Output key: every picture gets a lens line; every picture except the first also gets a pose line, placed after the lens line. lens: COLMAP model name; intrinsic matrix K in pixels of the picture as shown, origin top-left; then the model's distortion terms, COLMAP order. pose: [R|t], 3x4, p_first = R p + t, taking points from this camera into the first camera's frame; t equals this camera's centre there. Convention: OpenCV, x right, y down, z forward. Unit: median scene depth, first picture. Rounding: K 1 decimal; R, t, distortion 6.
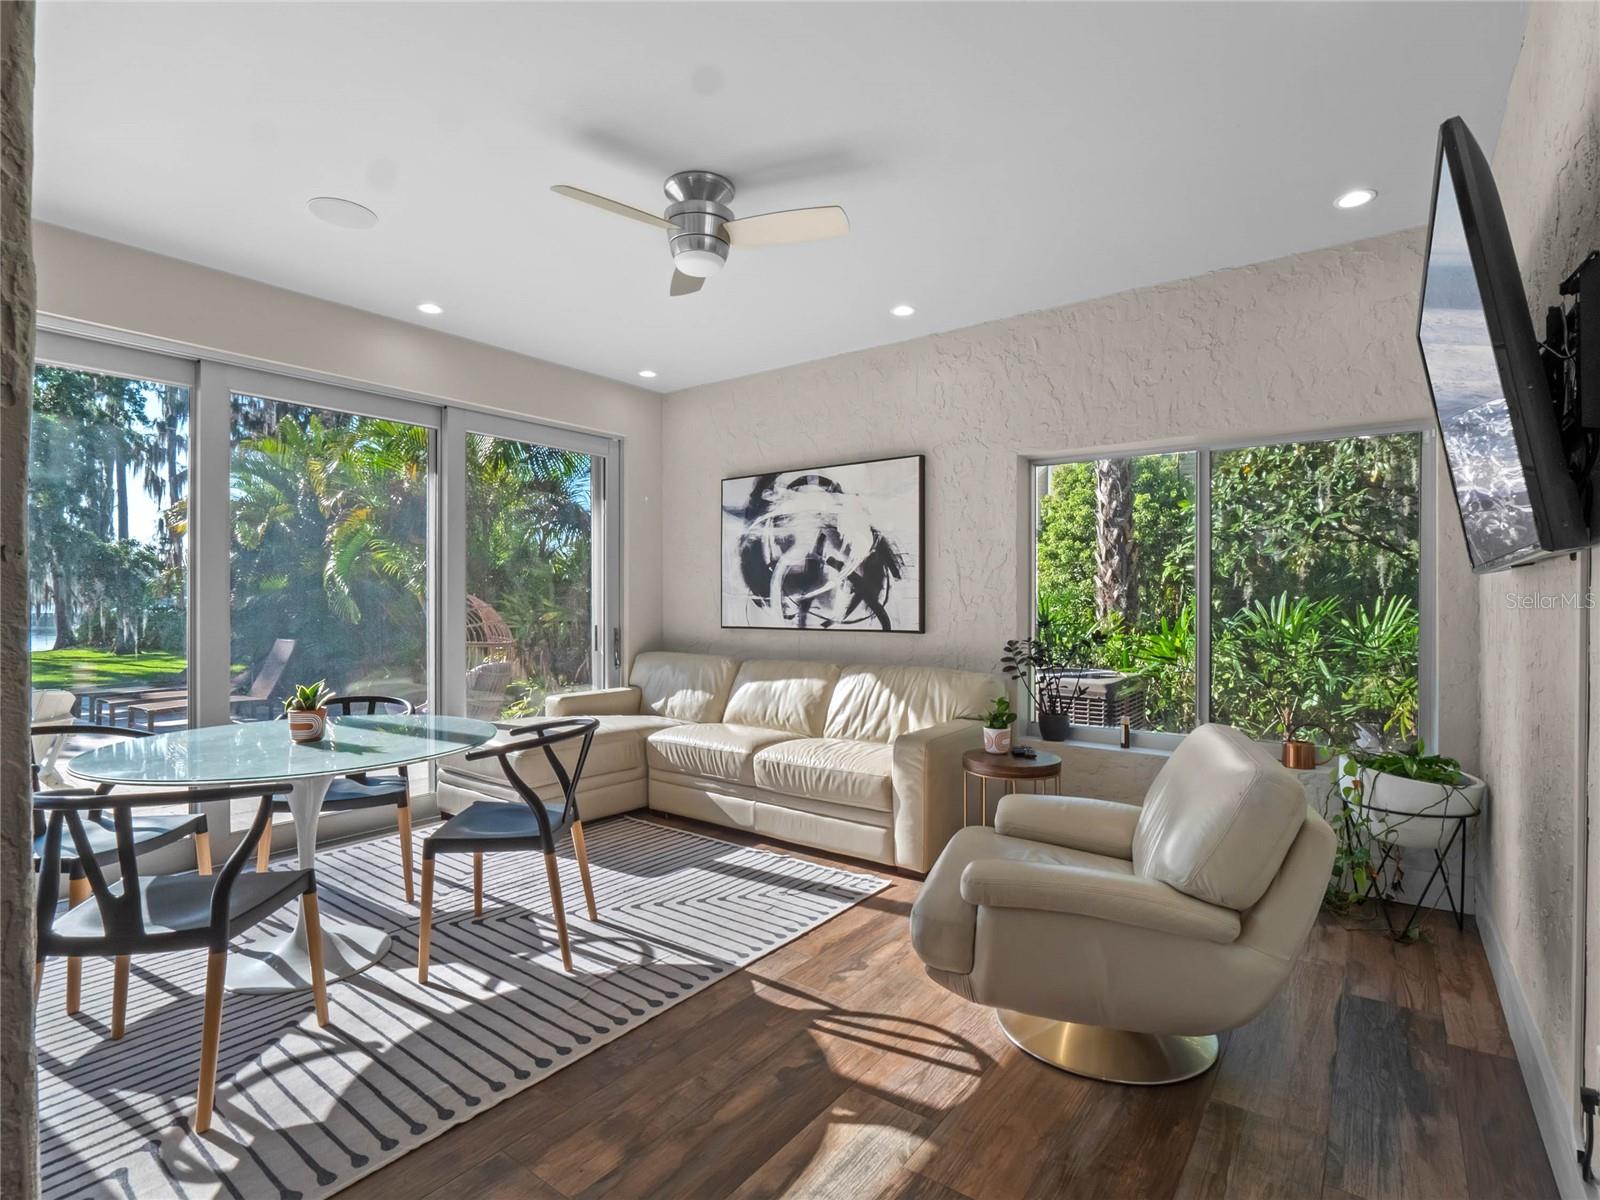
lens RADIAL K [[779.6, 0, 808.5], [0, 779.6, 599.5], [0, 0, 1]] dist [-0.010377, 0.002422]
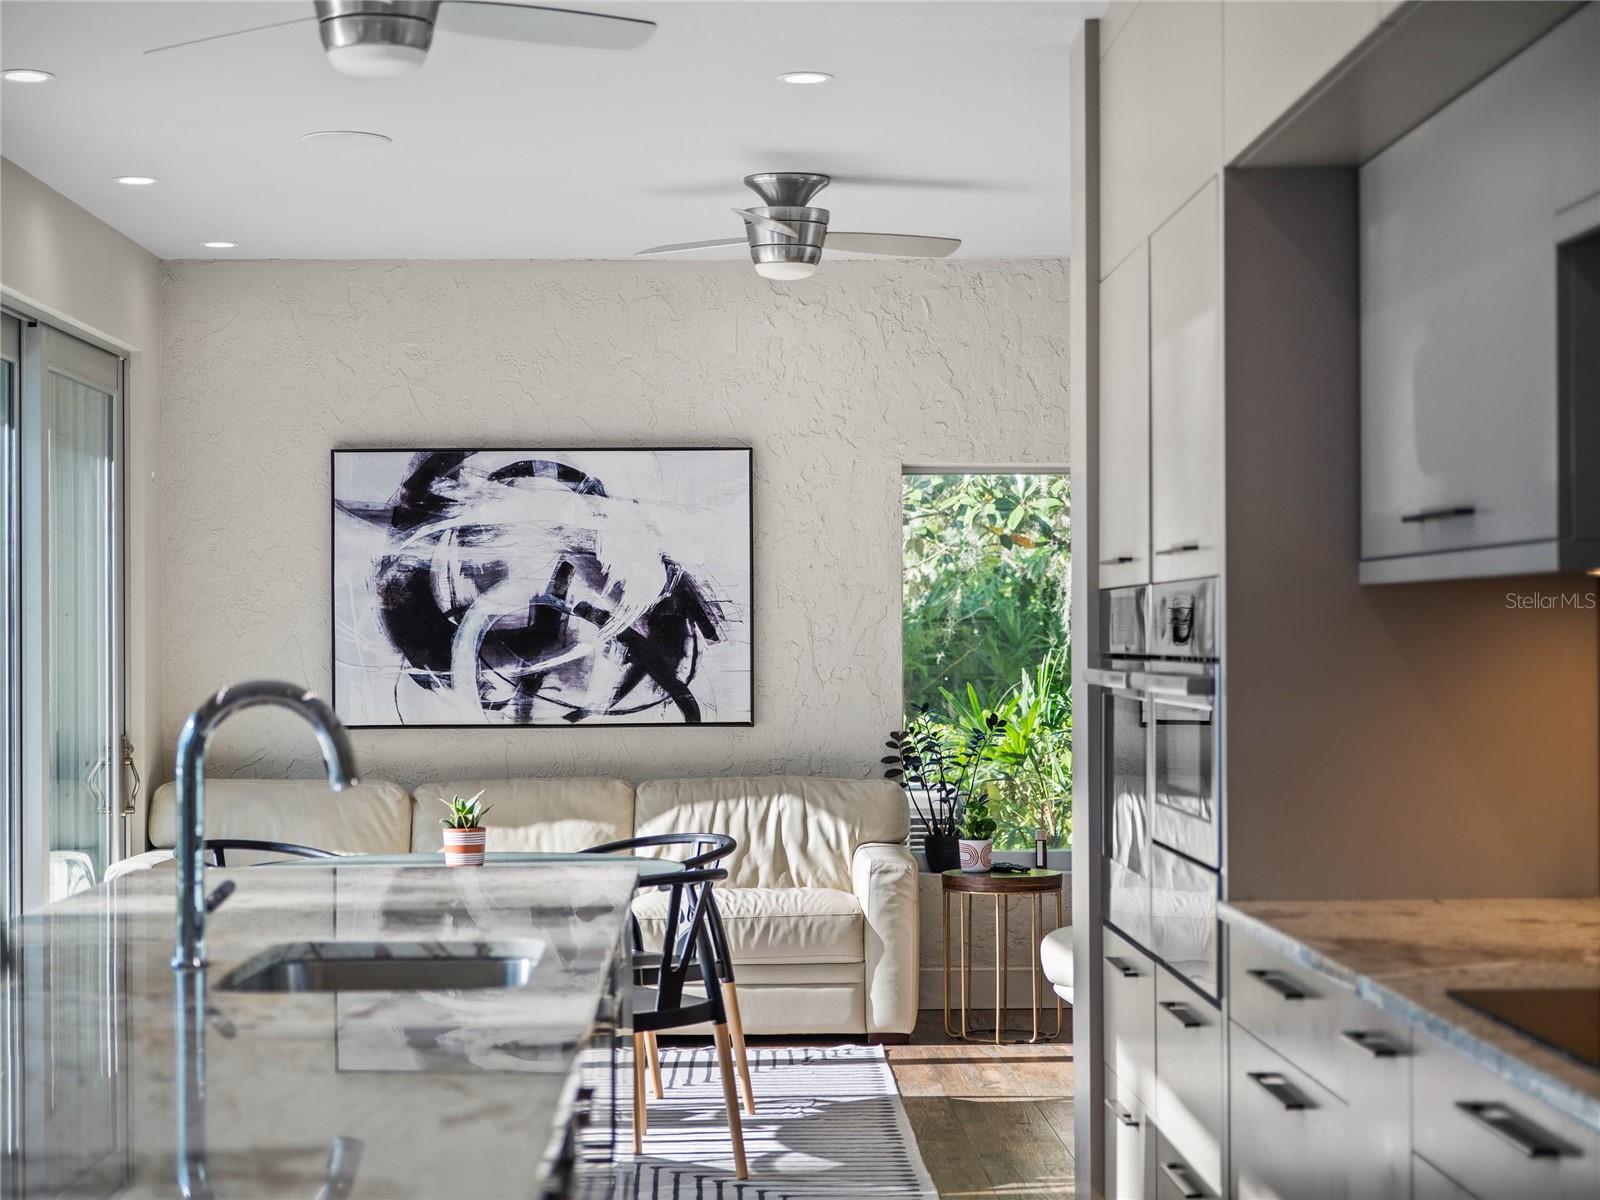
lens RADIAL K [[2888.2, 0, 798.9], [0, 2888.2, 596.5], [0, 0, 1]] dist [0.017245, 0.000000]
pose [[0.787659, 0.004026, 0.616099, -1.220714], [0.005010, 0.999904, -0.012938, -0.030418], [-0.616091, 0.013277, 0.787563, -0.848790]]
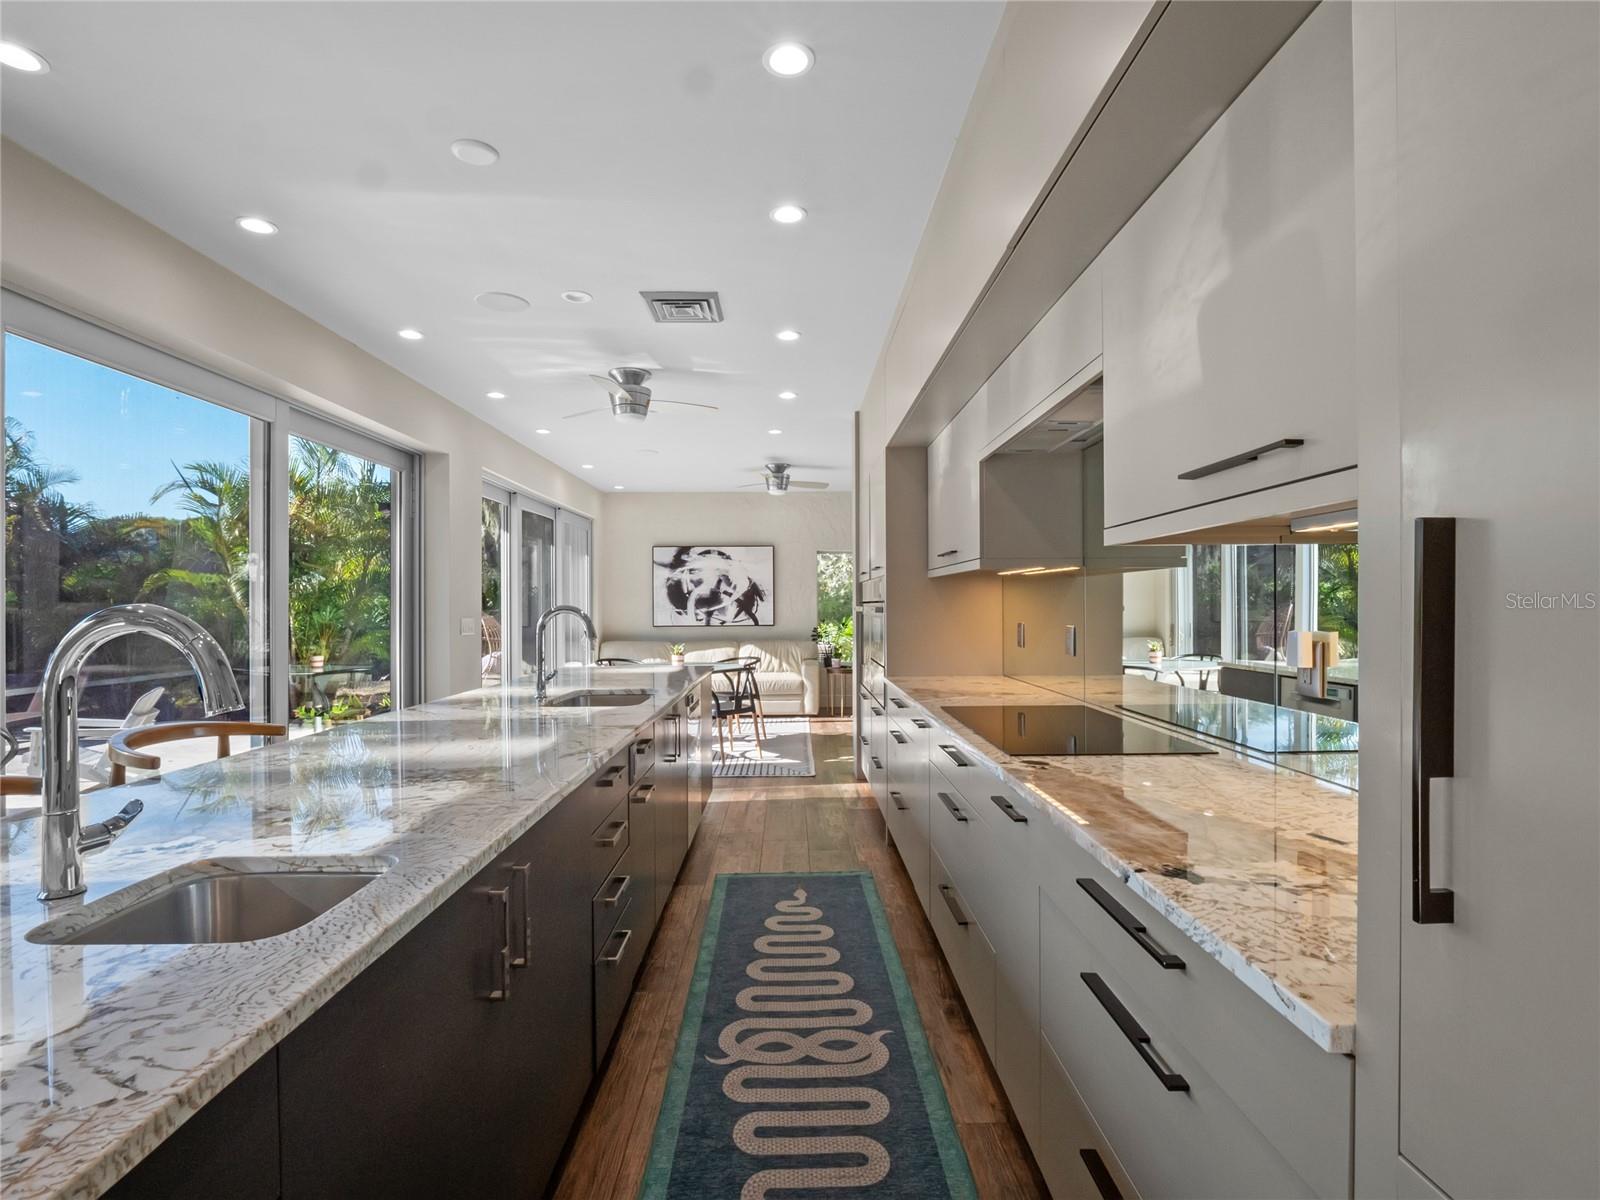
lens RADIAL K [[779.6, 0, 808.6], [0, 779.6, 607.1], [0, 0, 1]] dist [-0.010377, 0.002422]
pose [[0.789838, -0.006289, 0.613283, -1.084308], [0.004512, 0.999980, 0.004443, -0.018803], [-0.613299, -0.000742, 0.789851, -0.781258]]
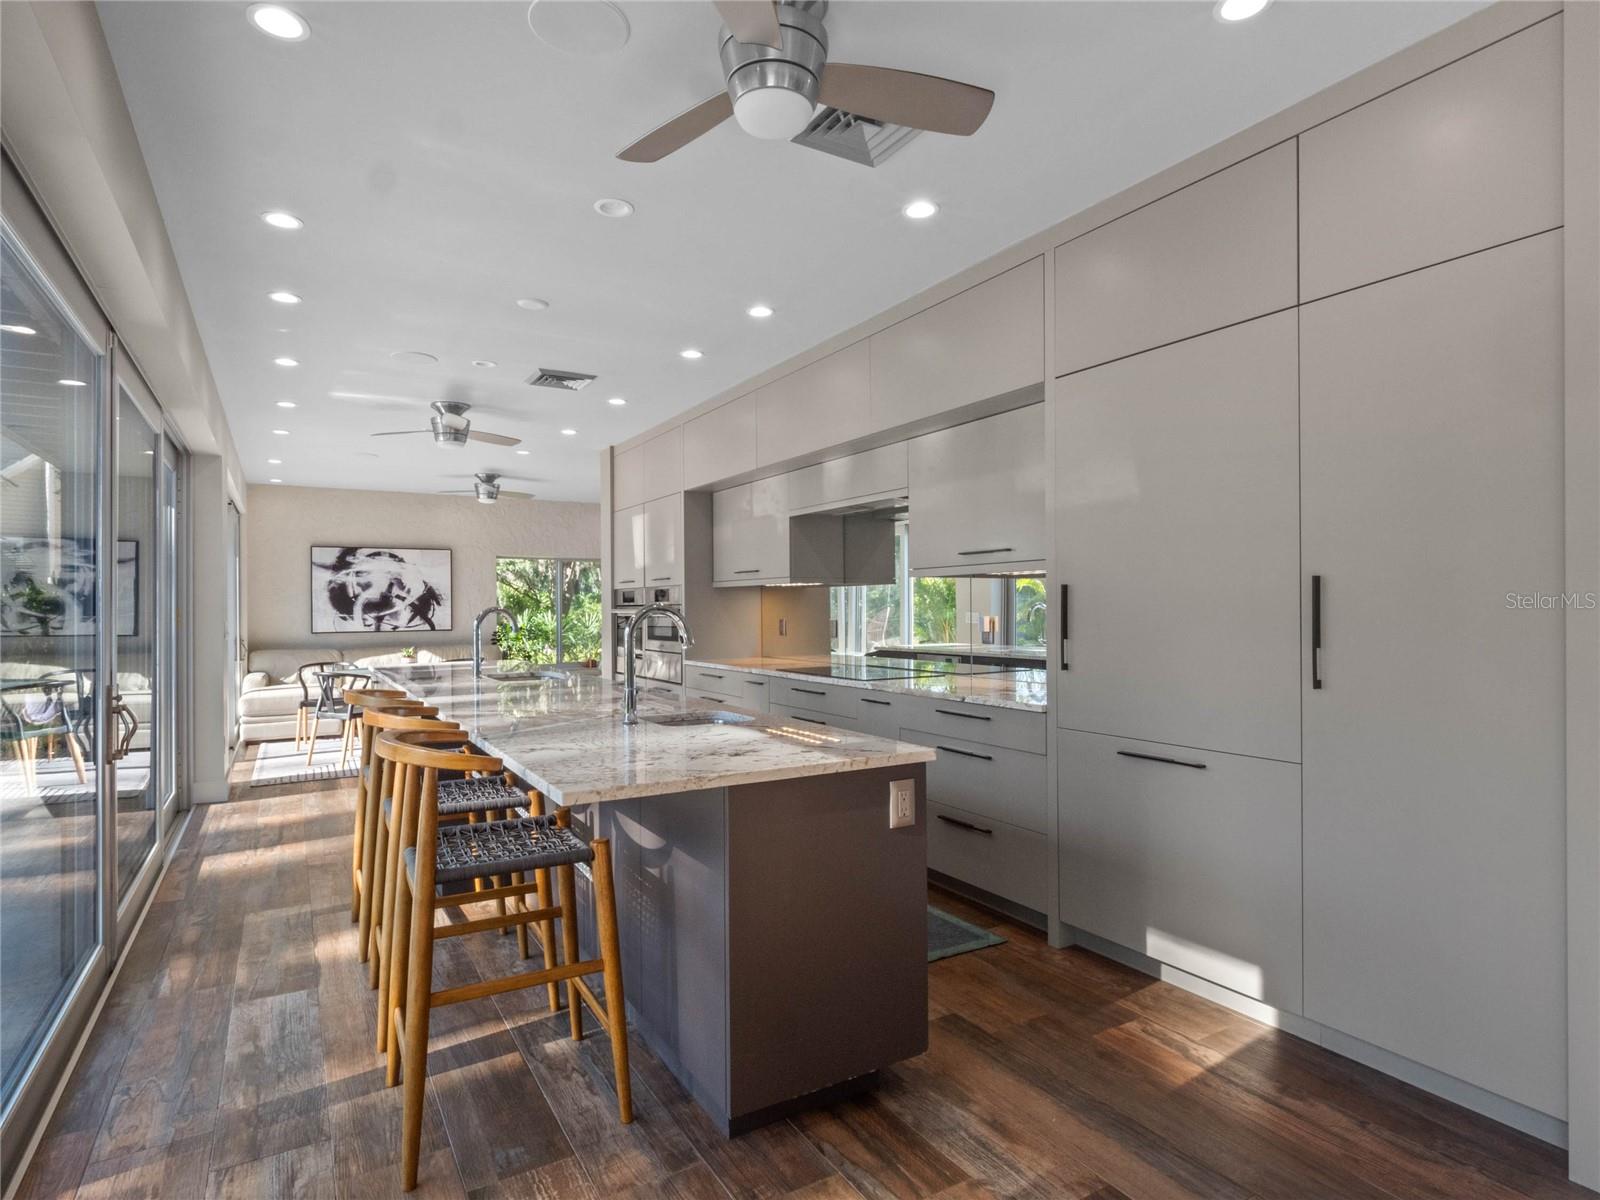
lens RADIAL K [[860.7, 0, 800.7], [0, 860.7, 602.7], [0, 0, 1]] dist [0.005079, -0.004007]
pose [[0.393470, -0.000210, 0.919338, -1.612273], [0.008156, 0.999961, -0.003263, -0.017970], [-0.919301, 0.008782, 0.393456, -0.818182]]
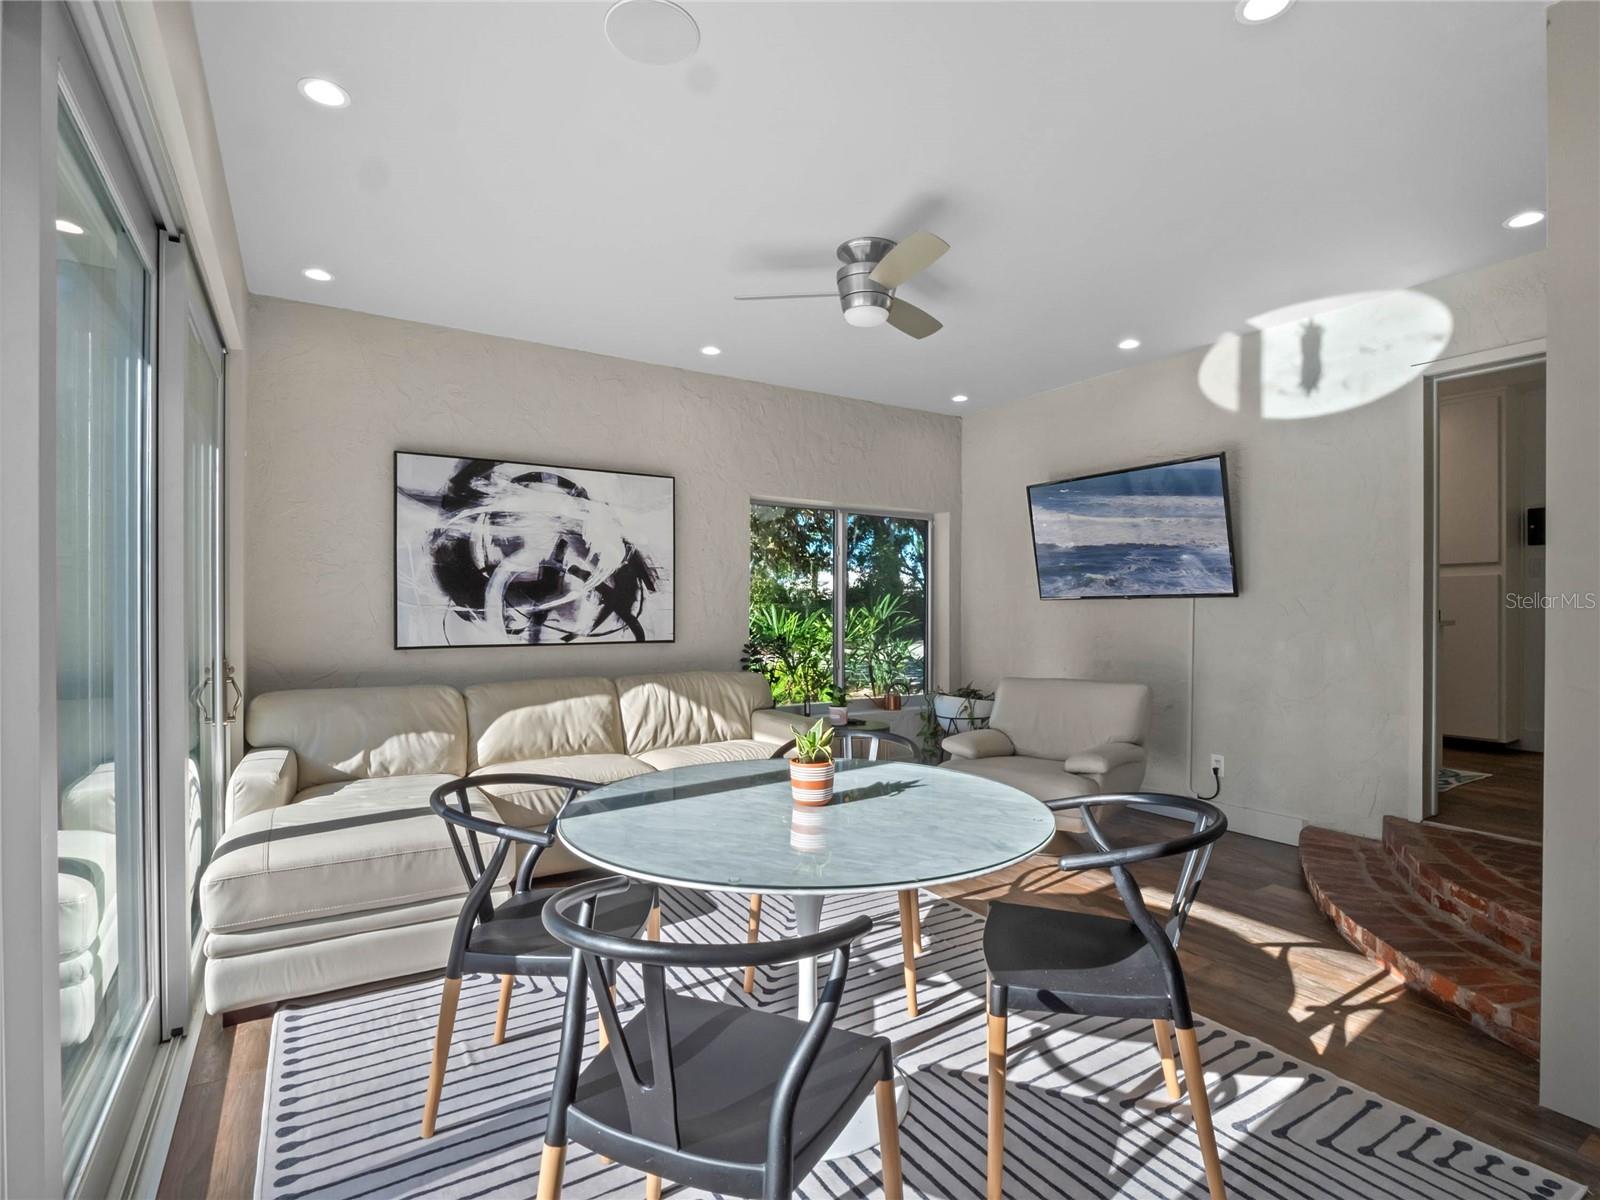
lens RADIAL K [[779.6, 0, 807.7], [0, 779.6, 613.3], [0, 0, 1]] dist [-0.010377, 0.002422]
pose [[0.365721, -0.004990, 0.930711, -0.751599], [-0.000323, 0.999985, 0.005488, -0.002679], [-0.930724, -0.002307, 0.365714, 0.407314]]
